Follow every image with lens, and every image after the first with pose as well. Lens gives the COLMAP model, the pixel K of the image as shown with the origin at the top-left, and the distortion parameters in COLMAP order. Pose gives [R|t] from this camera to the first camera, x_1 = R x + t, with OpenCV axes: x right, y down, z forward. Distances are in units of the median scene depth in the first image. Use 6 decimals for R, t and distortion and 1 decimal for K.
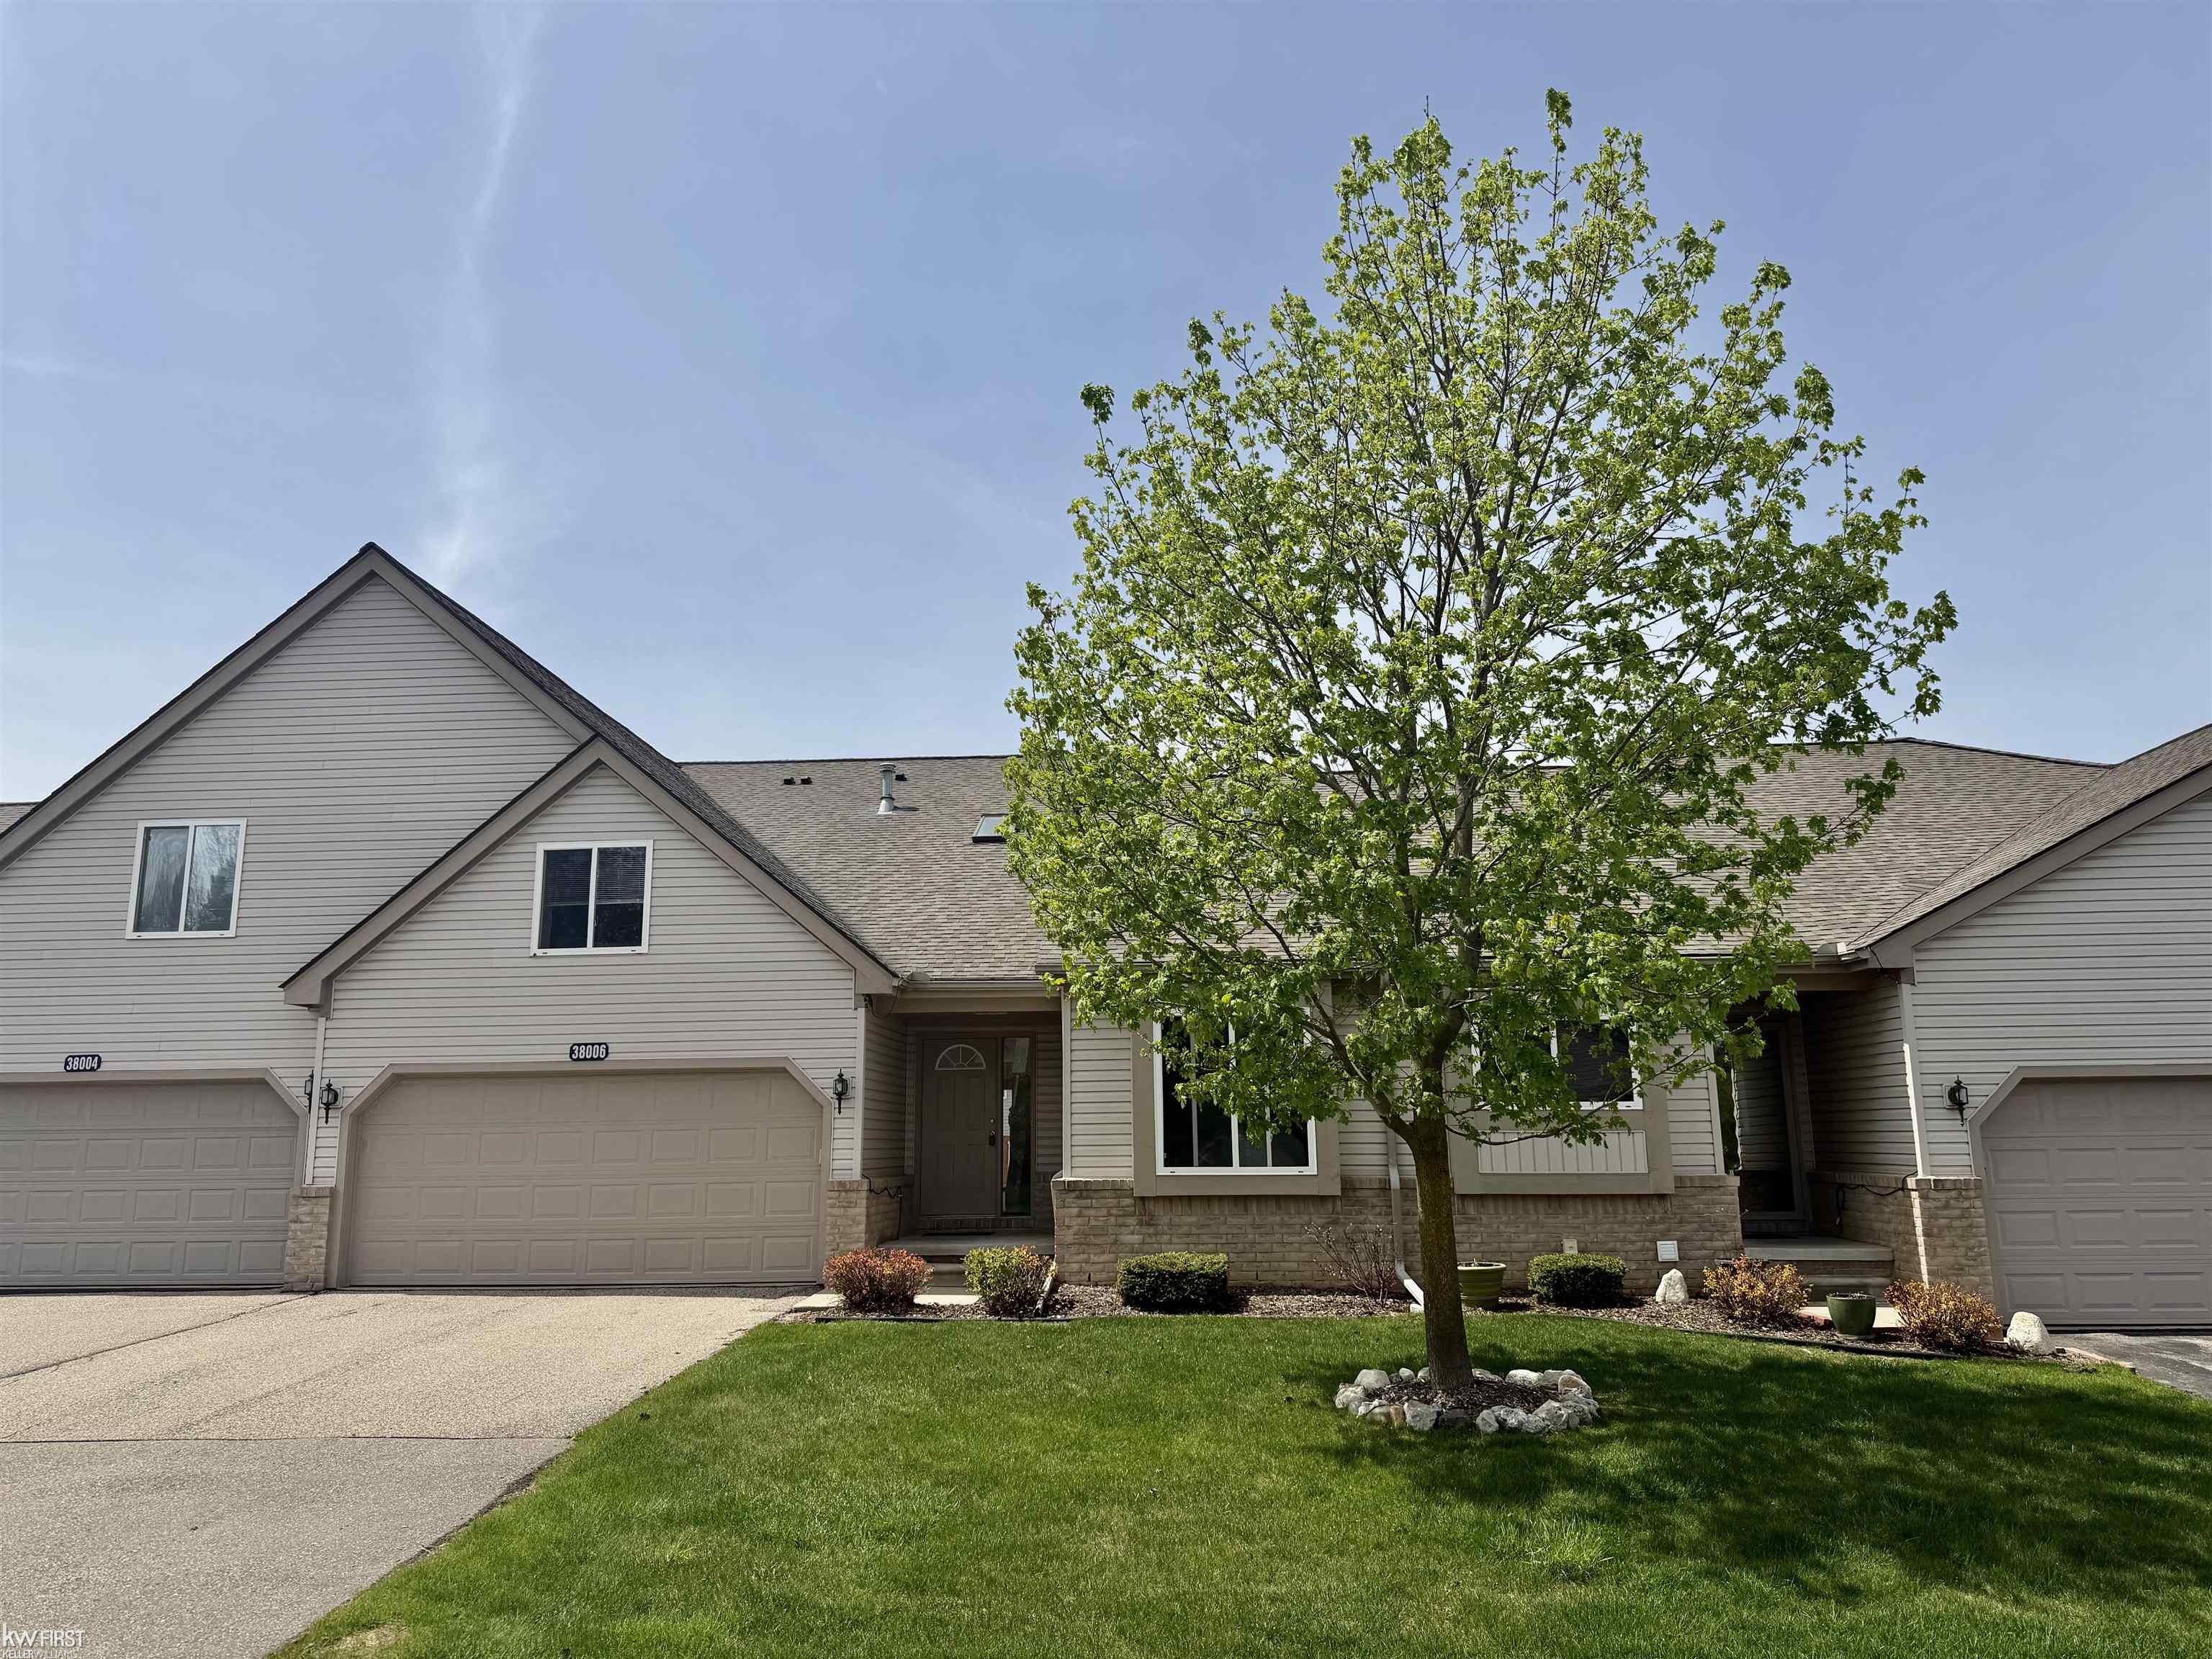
lens RADIAL K [[1543.3, 0, 1096.1], [0, 1543.3, 825.1], [0, 0, 1]] dist [0.158337, -0.286157]
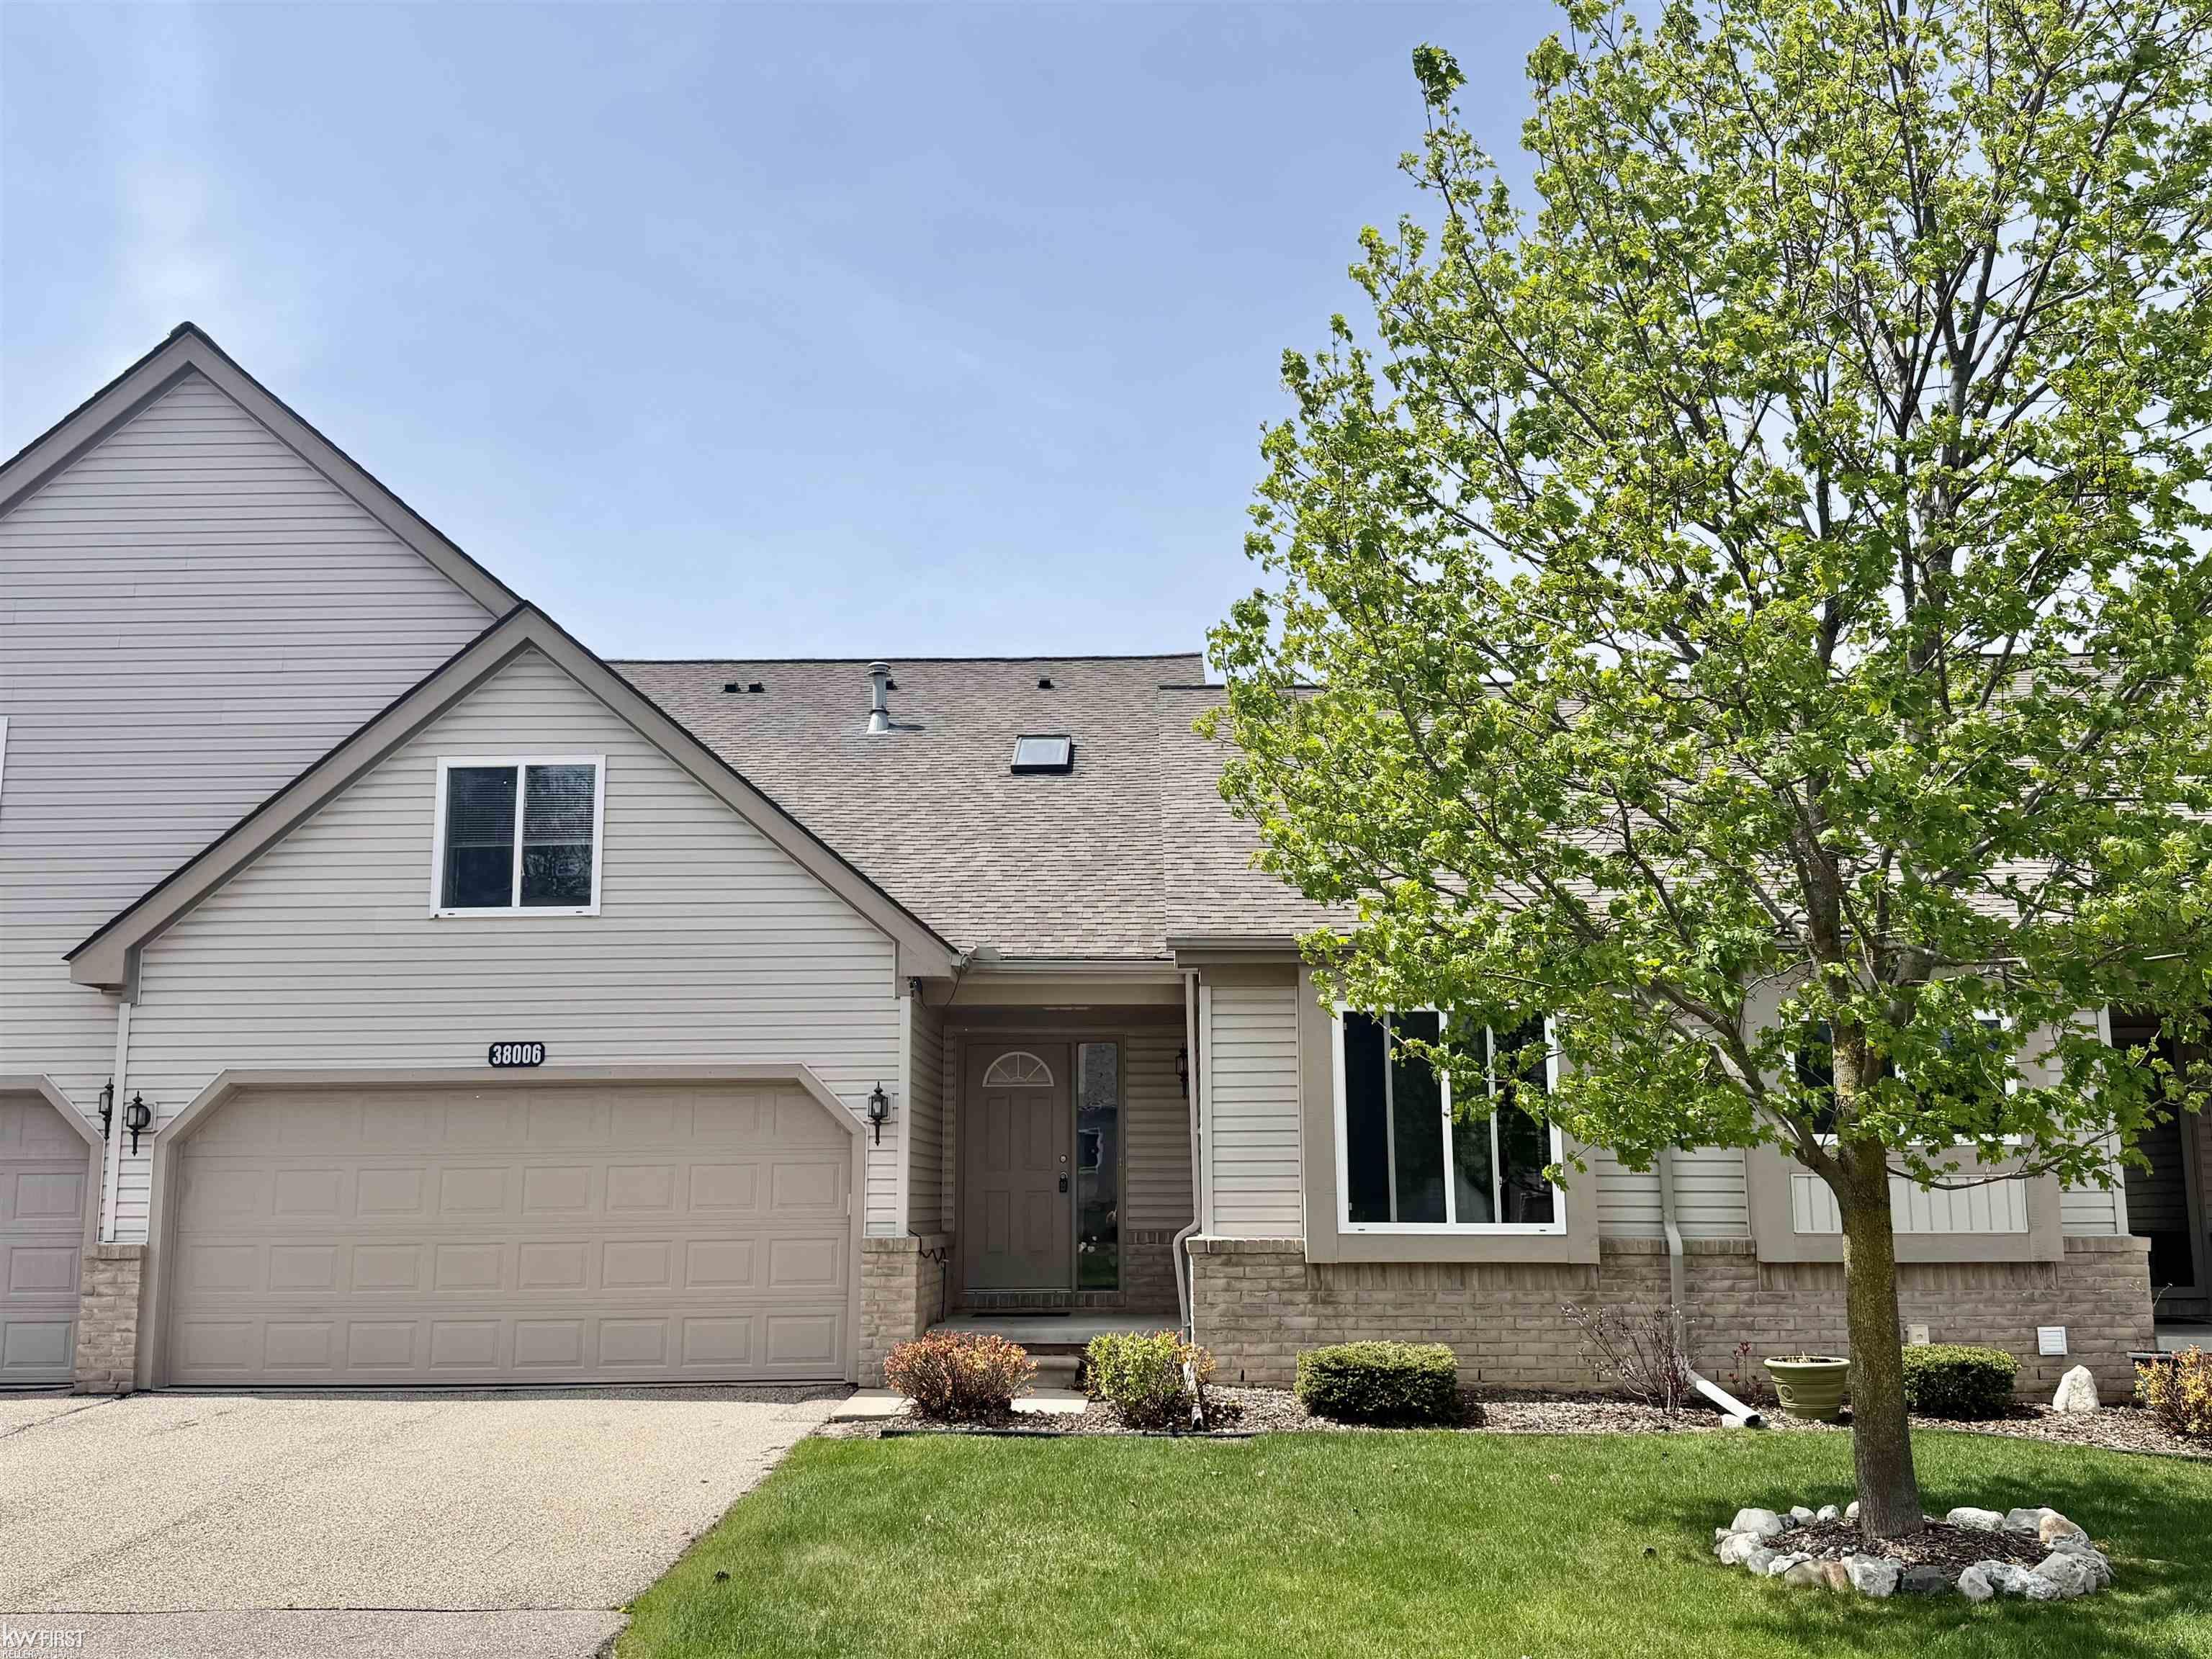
lens RADIAL K [[2066.8, 0, 1115.8], [0, 2066.8, 828.5], [0, 0, 1]] dist [0.177045, -0.349370]
pose [[0.999125, 0.011703, 0.040148, -0.095747], [-0.012724, 0.999600, 0.025268, 0.016408], [-0.039836, -0.025757, 0.998874, 0.055053]]
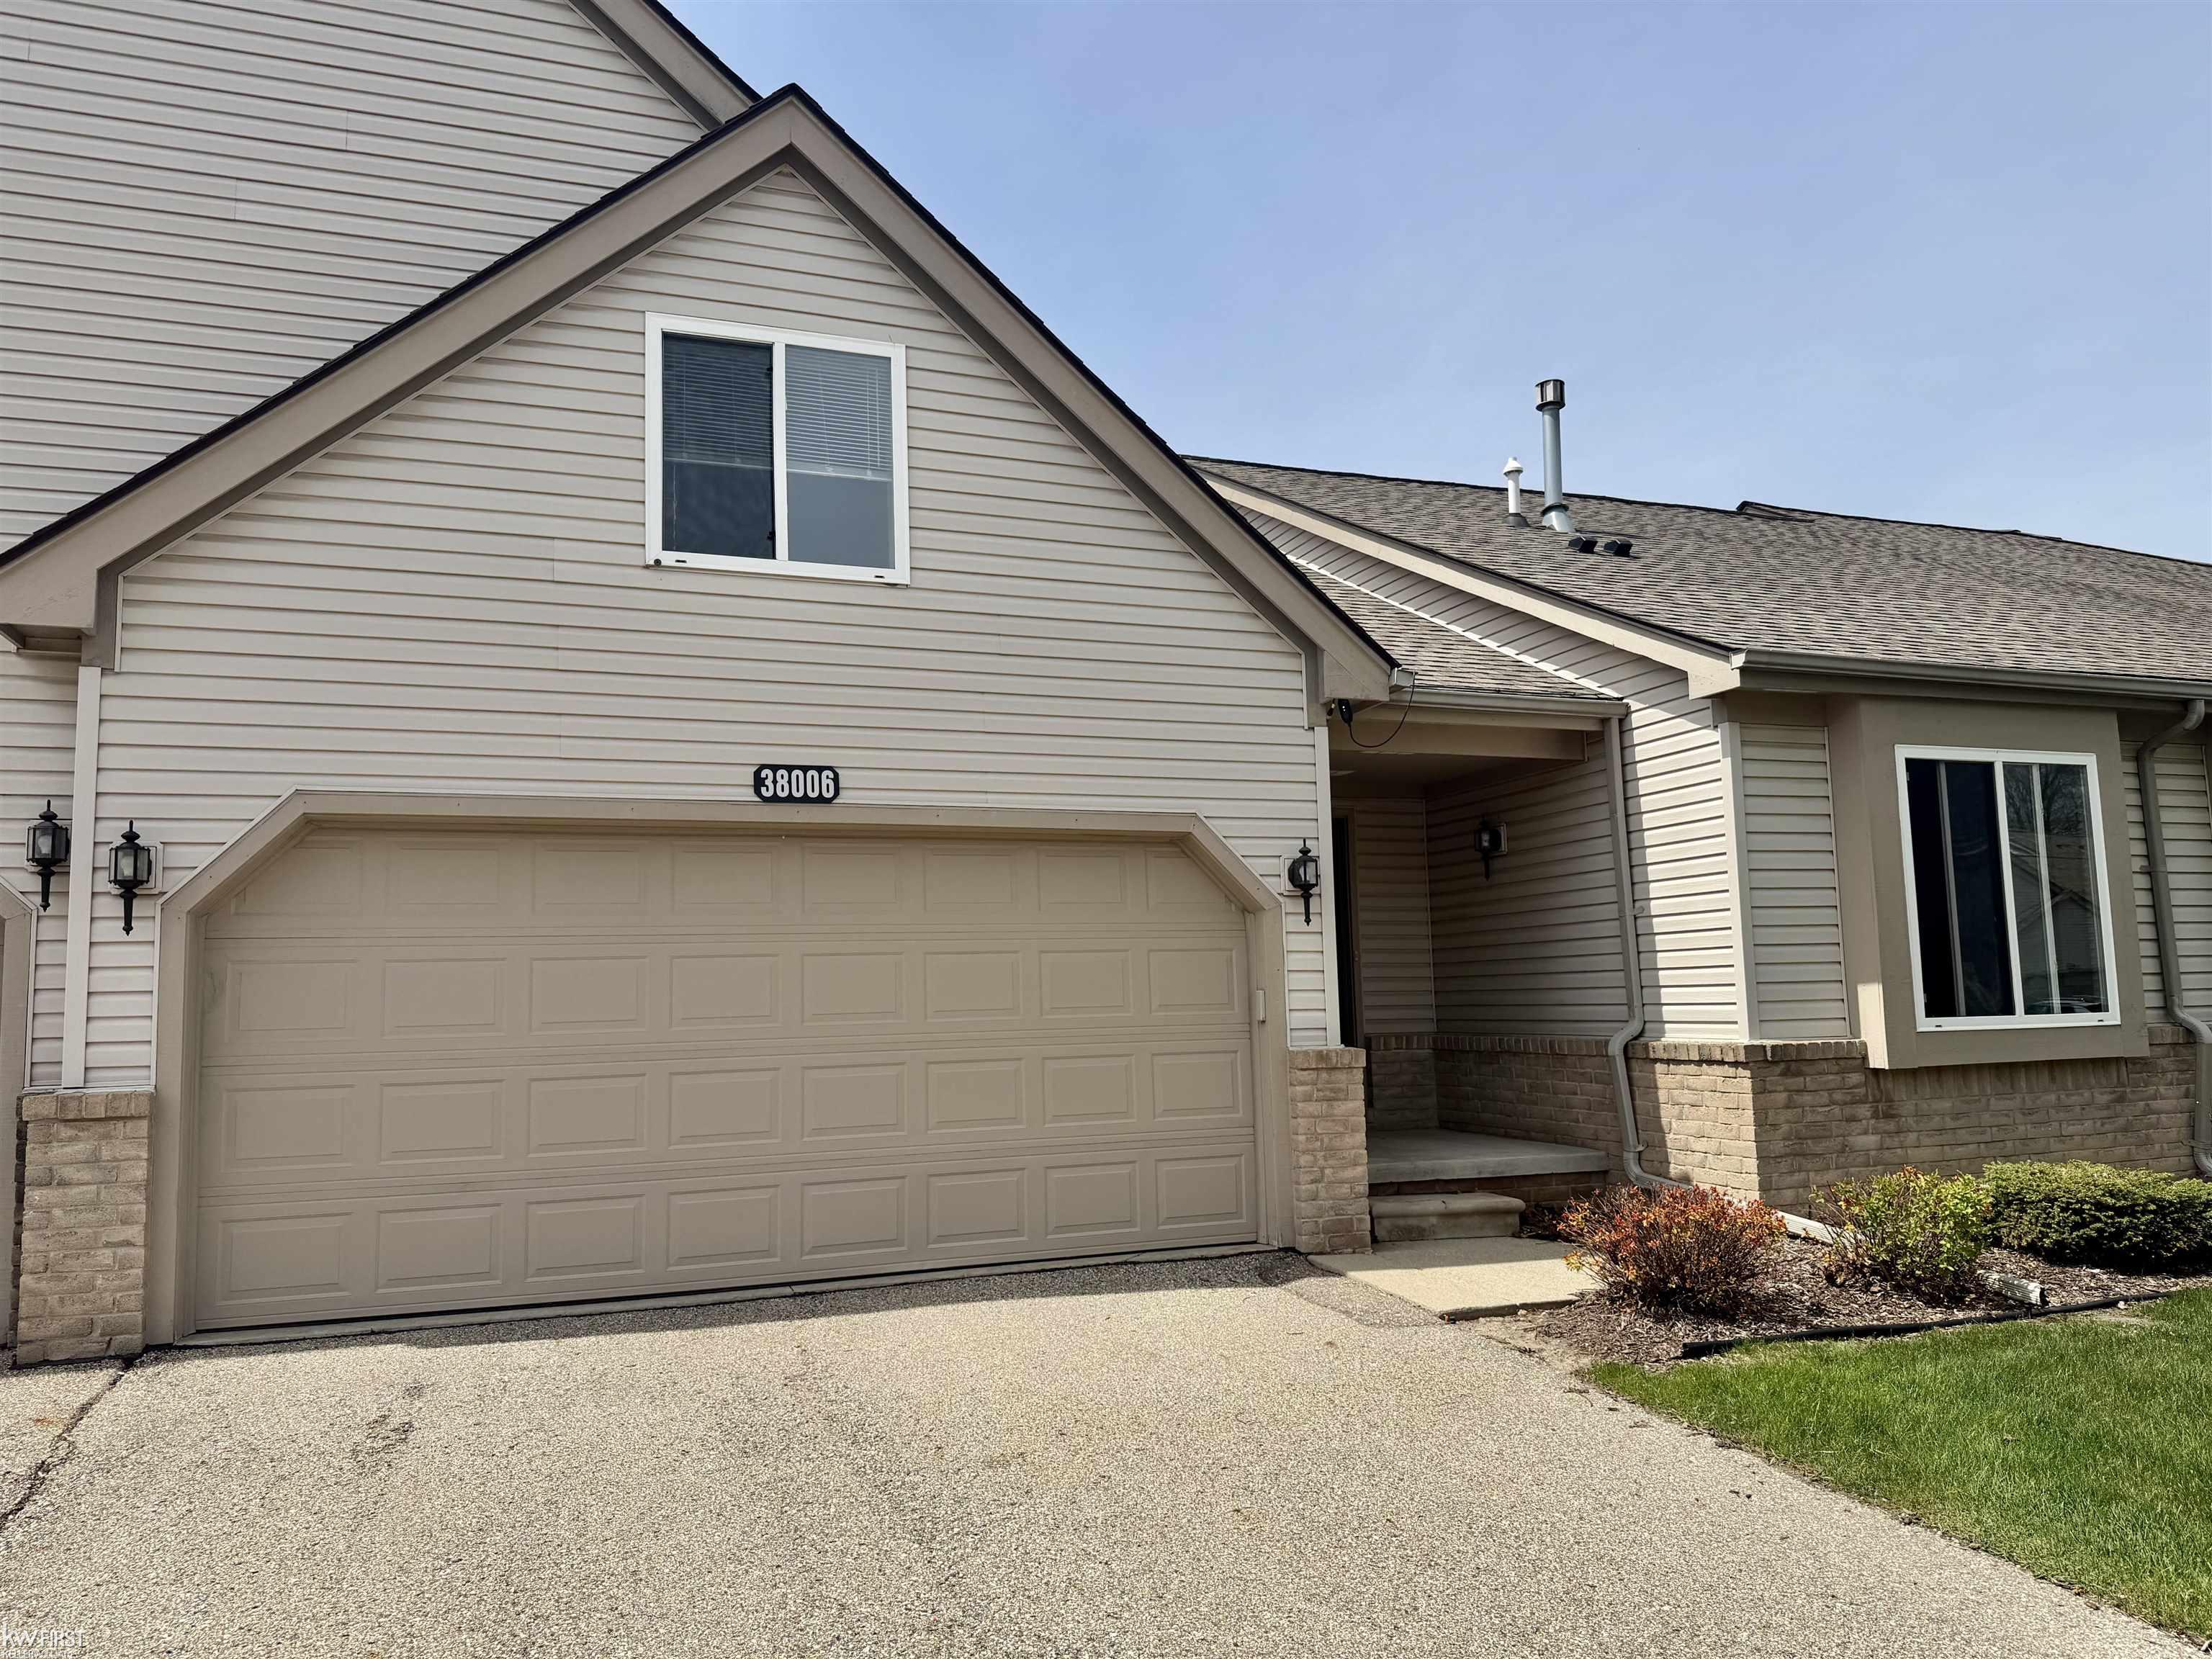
lens RADIAL K [[1541.6, 0, 1099.2], [0, 1541.6, 831.6], [0, 0, 1]] dist [0.087999, -0.111805]
pose [[0.915269, 0.032893, 0.401498, -0.431966], [-0.066608, 0.995299, 0.070302, 0.122979], [-0.397298, -0.091088, 0.913158, 0.560874]]
